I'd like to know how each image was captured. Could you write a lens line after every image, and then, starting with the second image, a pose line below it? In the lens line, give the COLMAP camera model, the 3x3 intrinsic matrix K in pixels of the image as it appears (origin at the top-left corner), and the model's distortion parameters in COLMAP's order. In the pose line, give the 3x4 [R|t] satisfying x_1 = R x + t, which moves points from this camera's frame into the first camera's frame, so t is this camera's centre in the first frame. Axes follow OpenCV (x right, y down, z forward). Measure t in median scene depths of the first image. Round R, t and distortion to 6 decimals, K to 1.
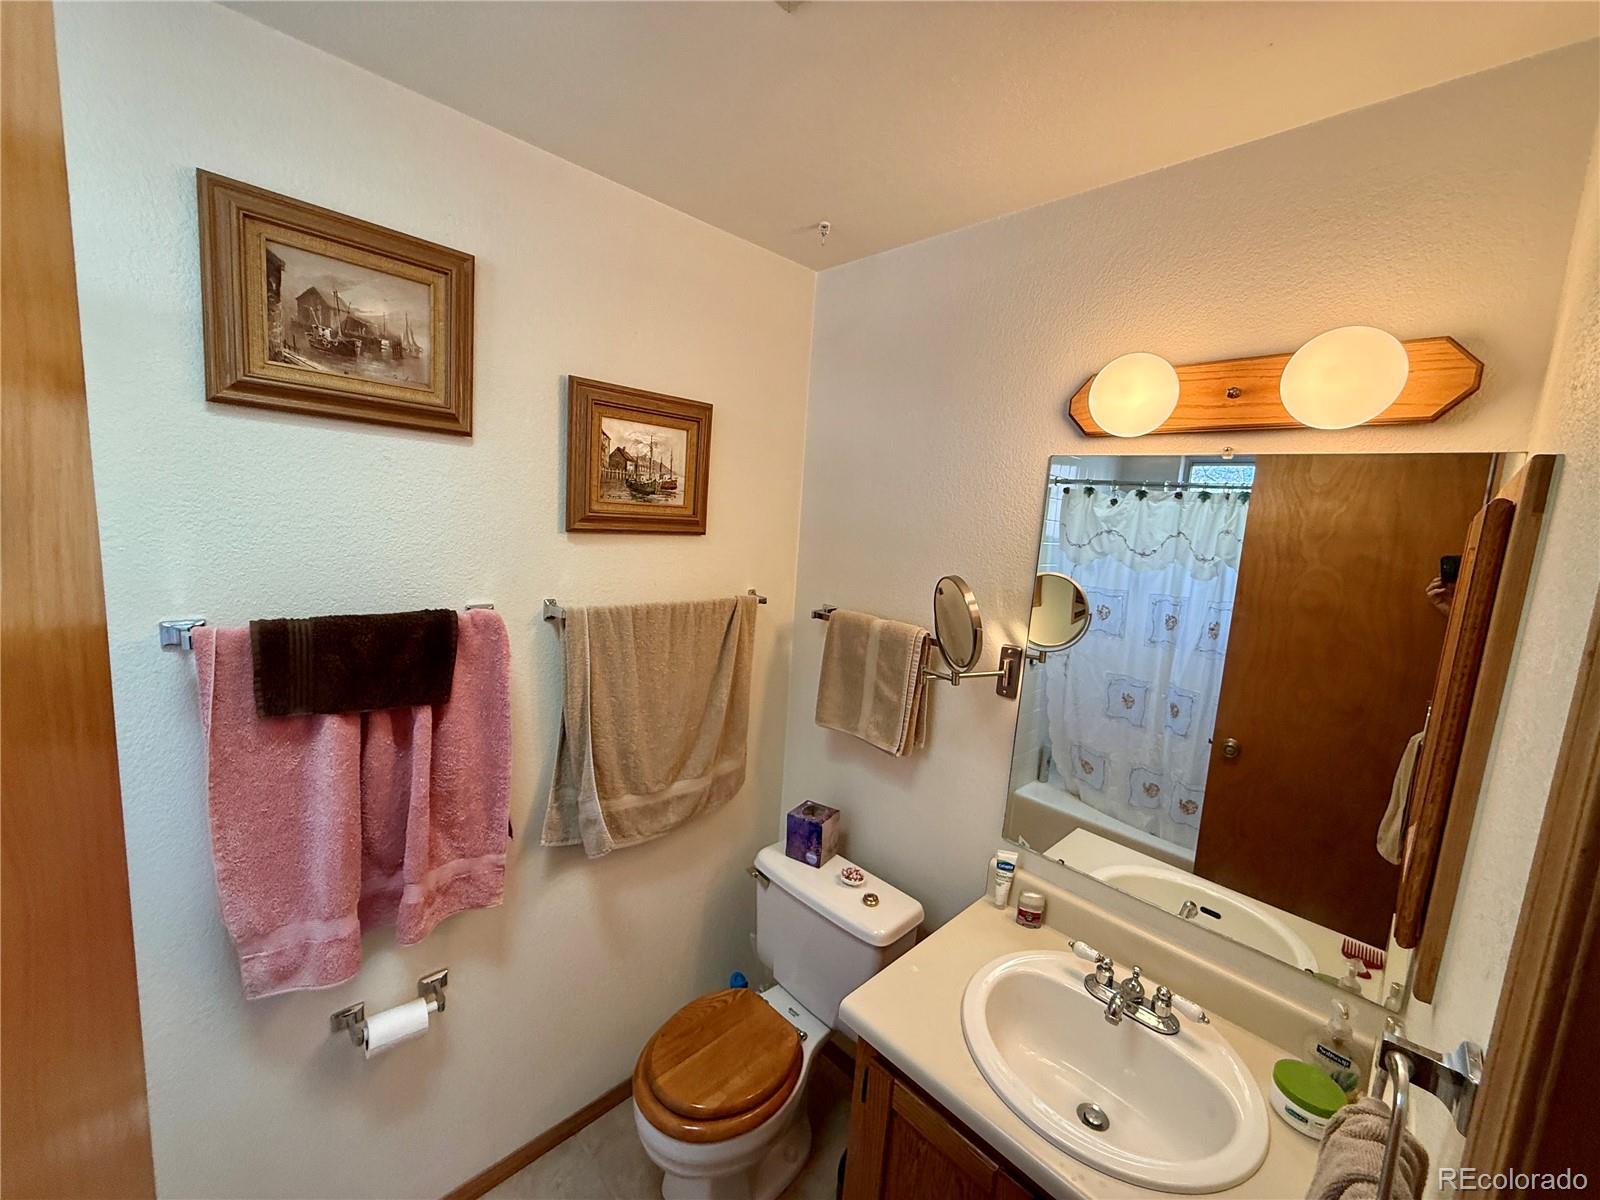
lens RADIAL K [[633.4, 0, 795.7], [0, 633.4, 596.2], [0, 0, 1]] dist [0.000612, -0.000796]
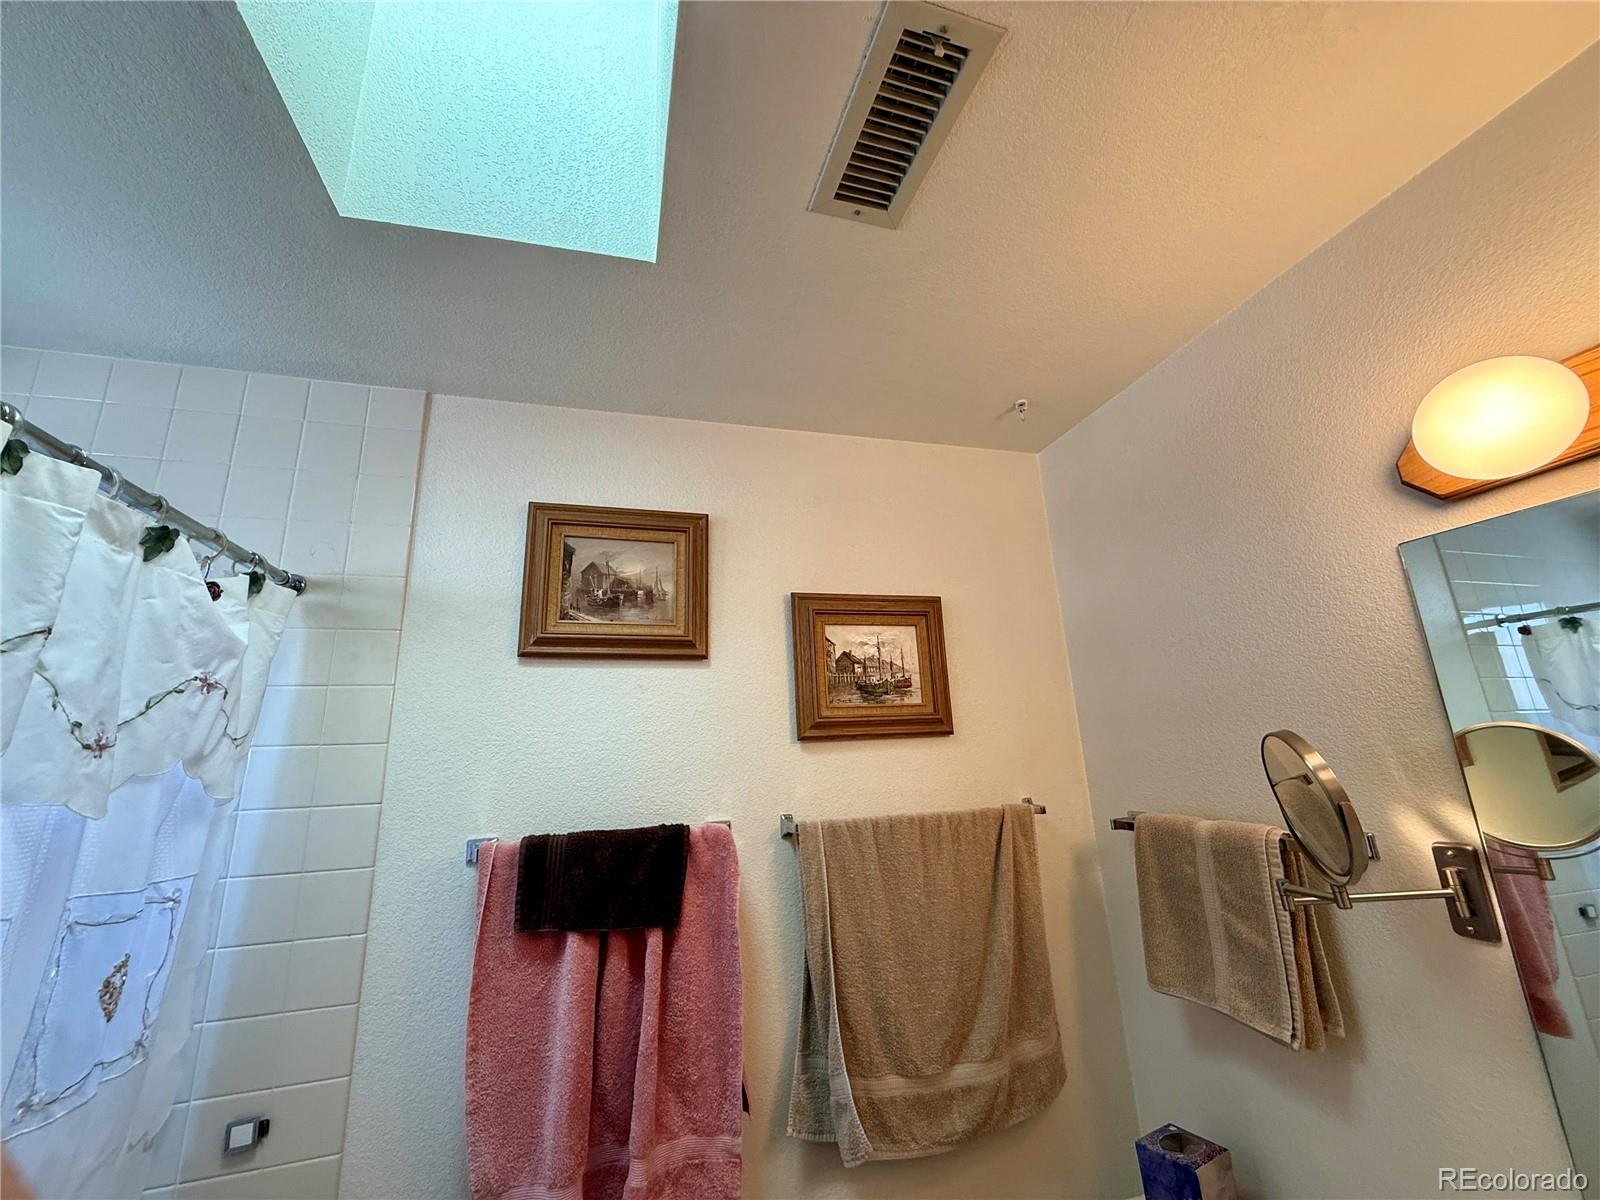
lens RADIAL K [[633.4, 0, 796.7], [0, 633.4, 596.8], [0, 0, 1]] dist [0.000612, -0.000796]
pose [[0.871473, -0.222216, -0.437213, 0.114358], [0.039660, 0.920474, -0.388786, 0.073401], [0.488838, 0.321476, 0.810981, 0.123782]]
